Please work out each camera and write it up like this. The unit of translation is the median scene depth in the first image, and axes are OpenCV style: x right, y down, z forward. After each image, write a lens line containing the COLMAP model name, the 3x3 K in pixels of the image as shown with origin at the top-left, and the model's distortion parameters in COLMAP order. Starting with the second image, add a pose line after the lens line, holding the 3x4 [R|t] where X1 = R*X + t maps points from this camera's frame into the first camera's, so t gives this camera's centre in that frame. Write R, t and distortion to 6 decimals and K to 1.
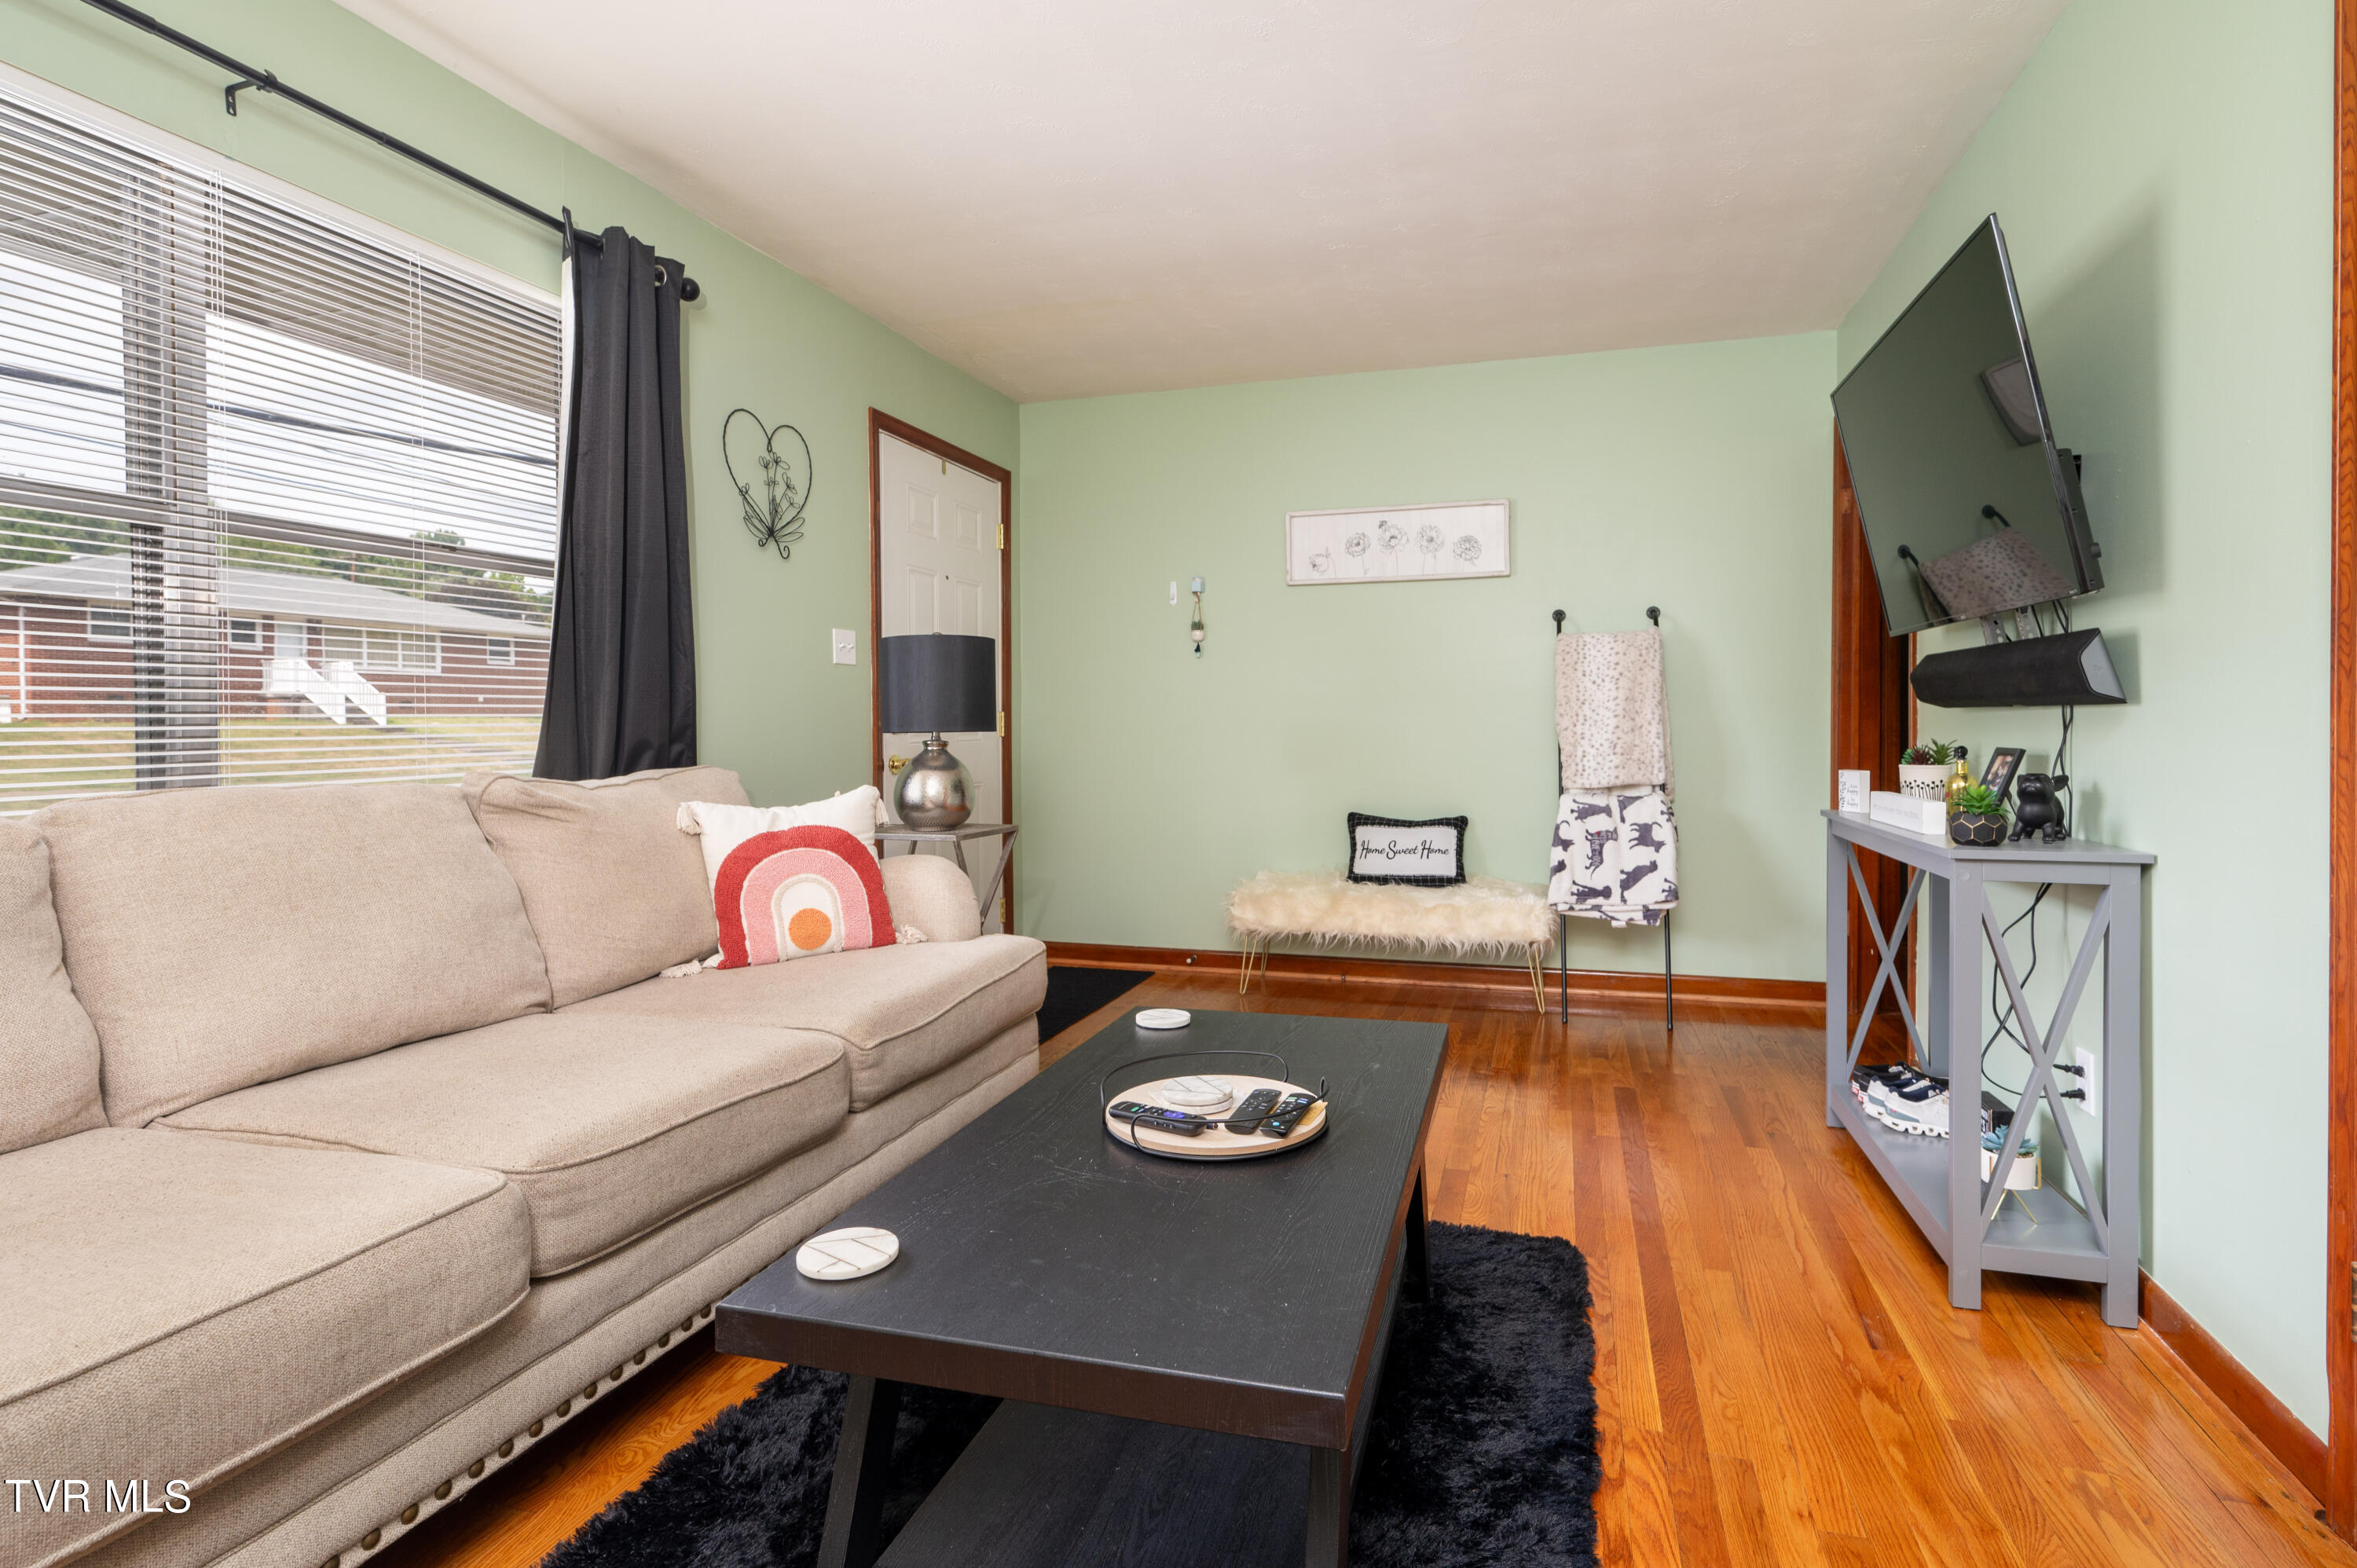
lens RADIAL K [[1158.6, 0, 1228.9], [0, 1158.6, 739.9], [0, 0, 1]] dist [-0.000777, 0.000868]
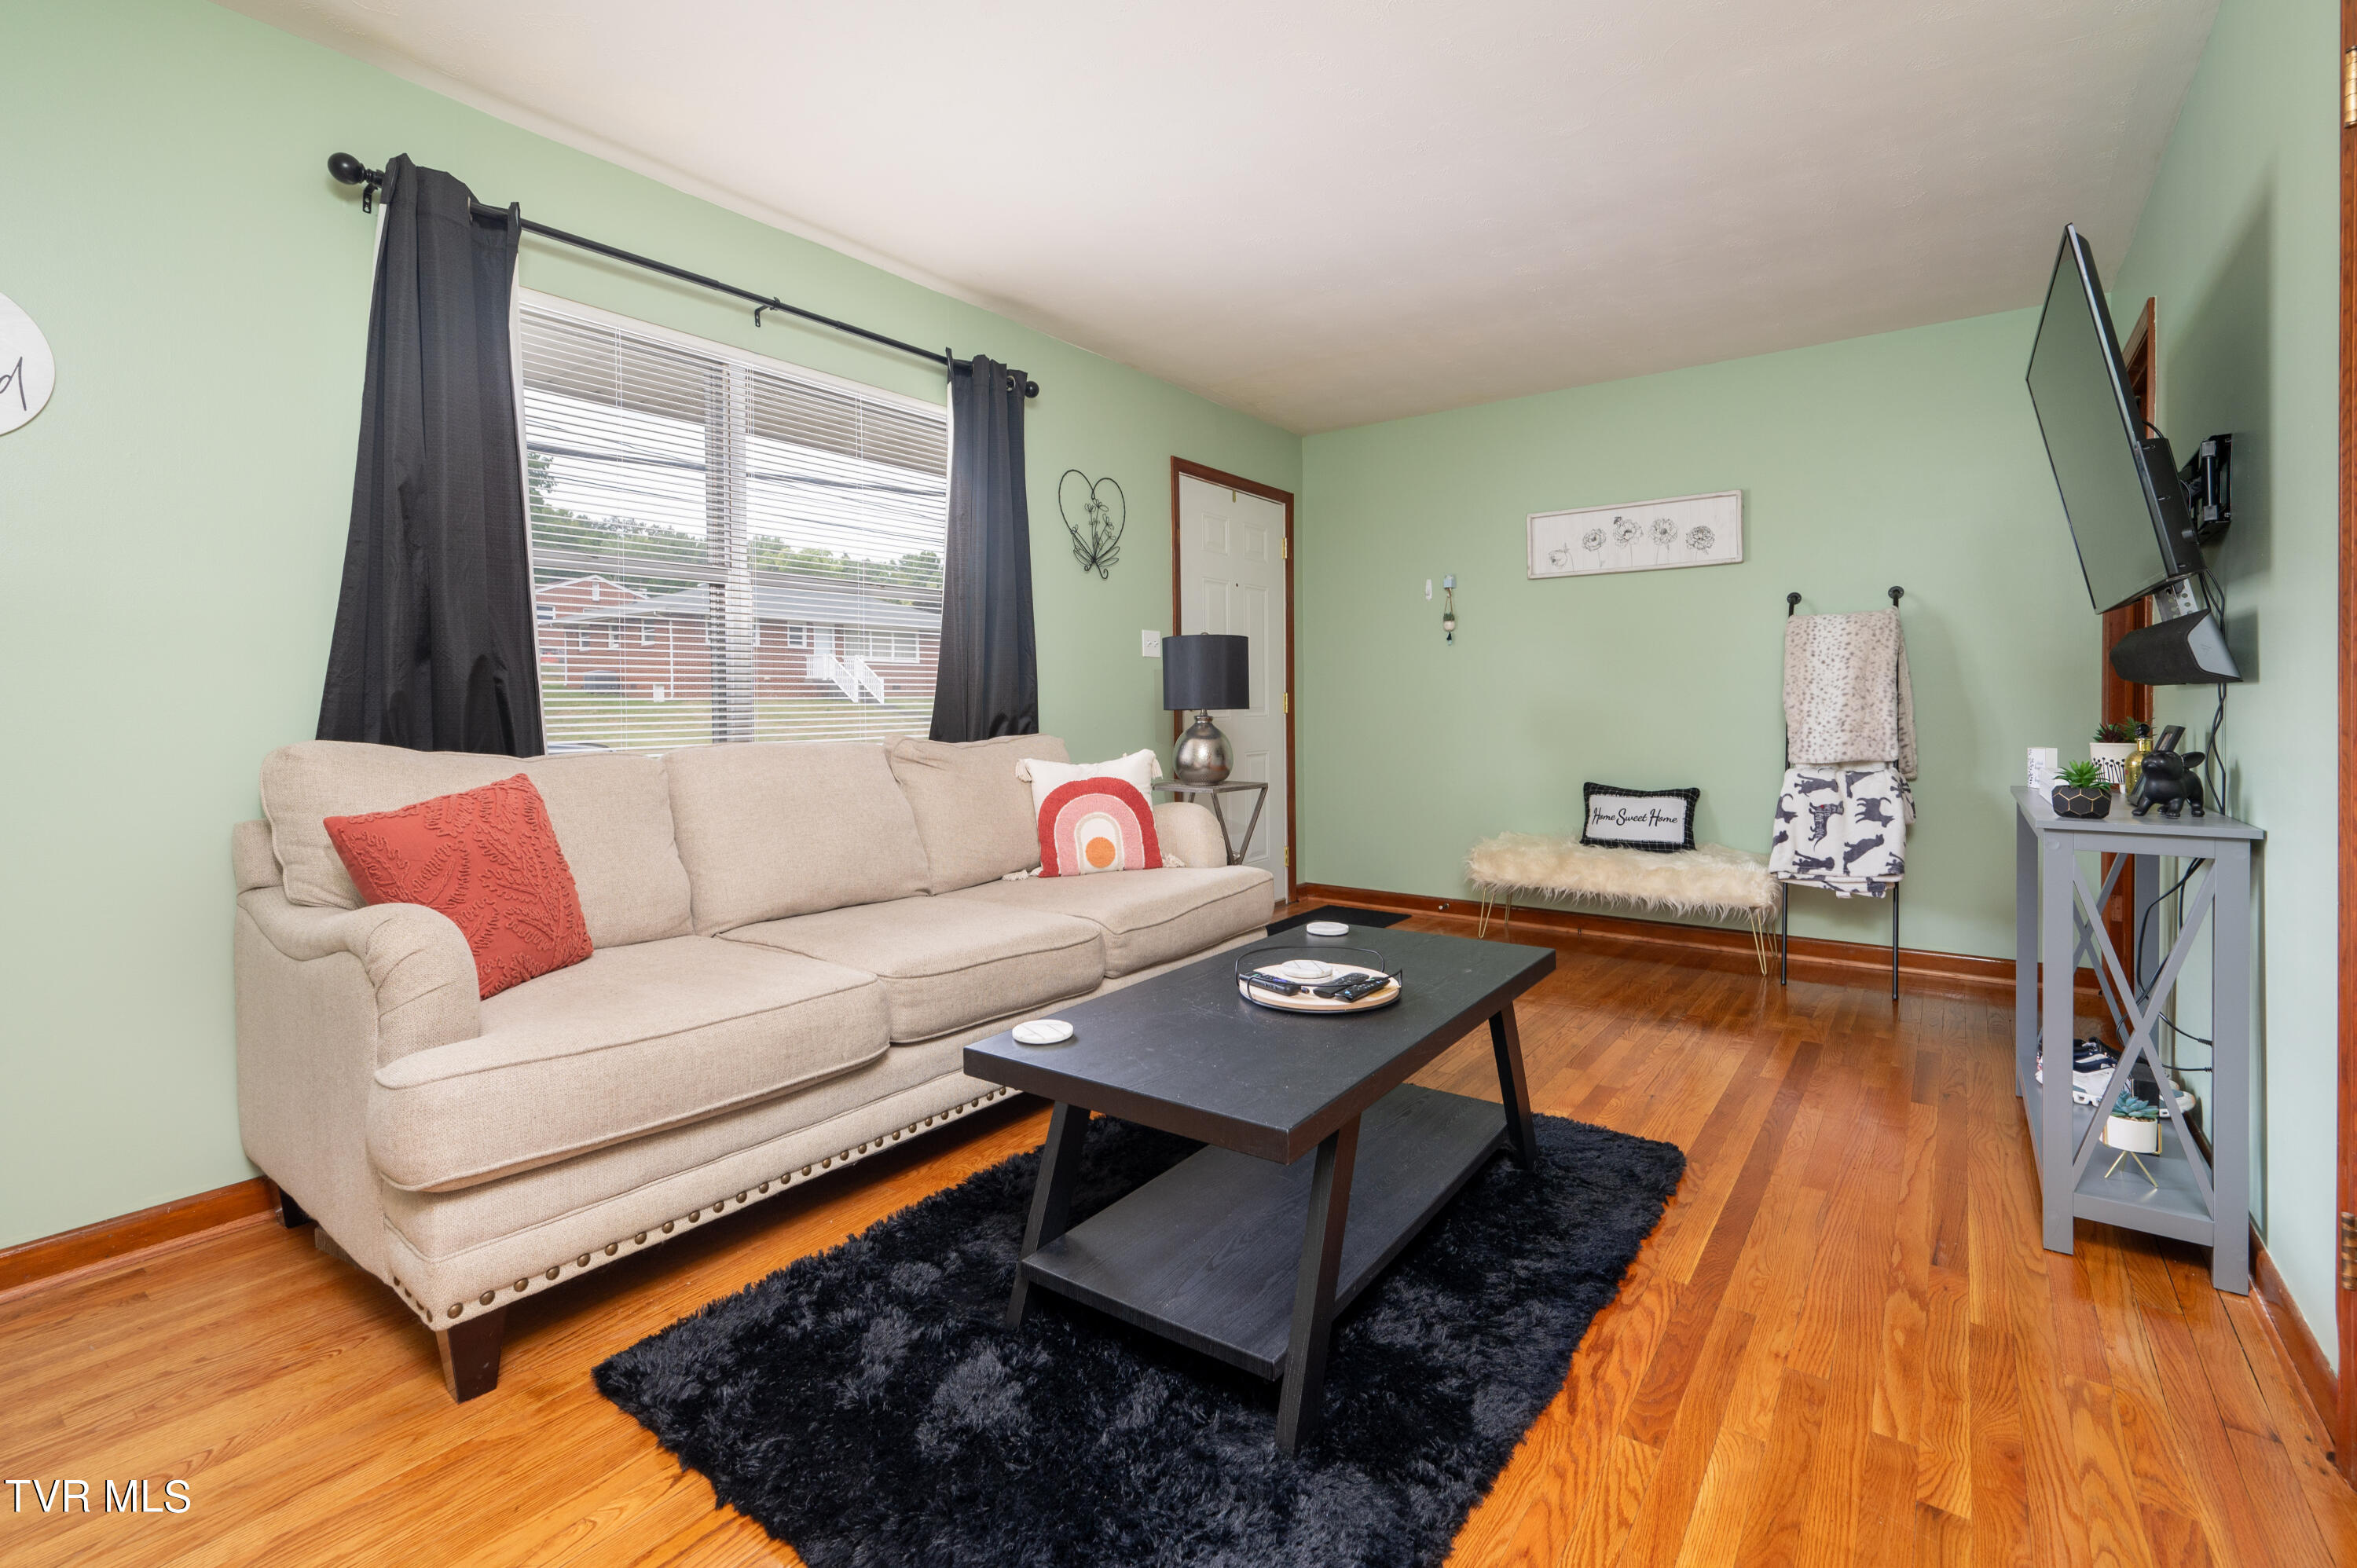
lens RADIAL K [[1054.0, 0, 1180.2], [0, 1054.0, 728.6], [0, 0, 1]] dist [0.000019, -0.000319]
pose [[0.936944, 0.006847, -0.349412, 0.147656], [-0.003020, 0.999929, 0.011495, 0.001432], [0.349466, -0.009714, 0.936899, -0.124826]]
